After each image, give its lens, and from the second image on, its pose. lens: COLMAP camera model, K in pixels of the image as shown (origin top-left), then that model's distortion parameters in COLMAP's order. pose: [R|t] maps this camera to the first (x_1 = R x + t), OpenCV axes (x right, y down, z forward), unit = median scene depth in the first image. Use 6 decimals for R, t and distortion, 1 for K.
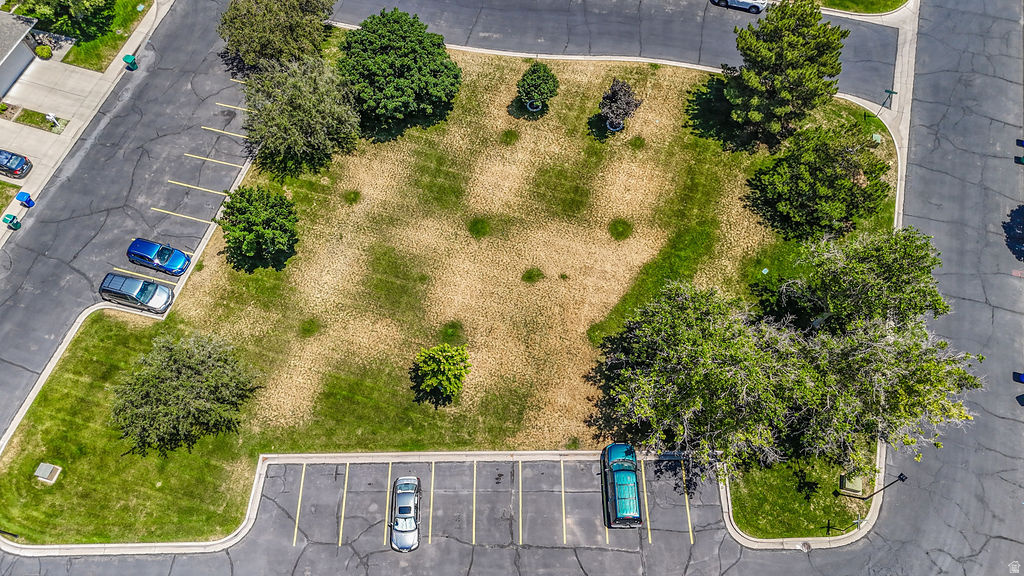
lens RADIAL K [[773.1, 0, 512.0], [0, 773.1, 288.0], [0, 0, 1]] dist [0.082486, -0.064426]
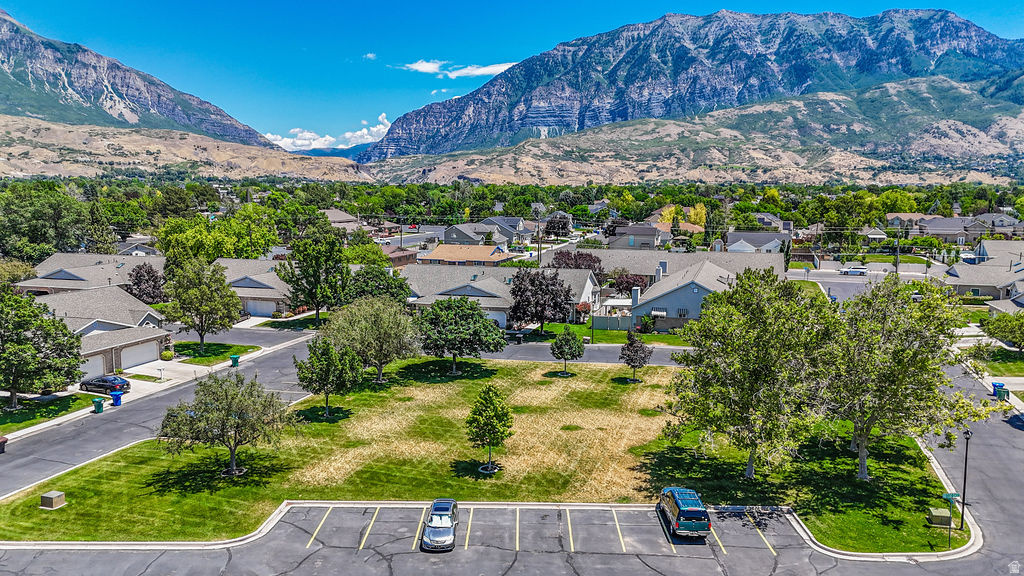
lens RADIAL K [[773.1, 0, 512.0], [0, 773.1, 288.0], [0, 0, 1]] dist [0.082486, -0.064426]
pose [[0.999678, 0.020366, -0.015137, -0.045362], [-0.024060, 0.571192, -0.820464, 0.816114], [-0.008064, 0.820564, 0.571498, 0.263095]]
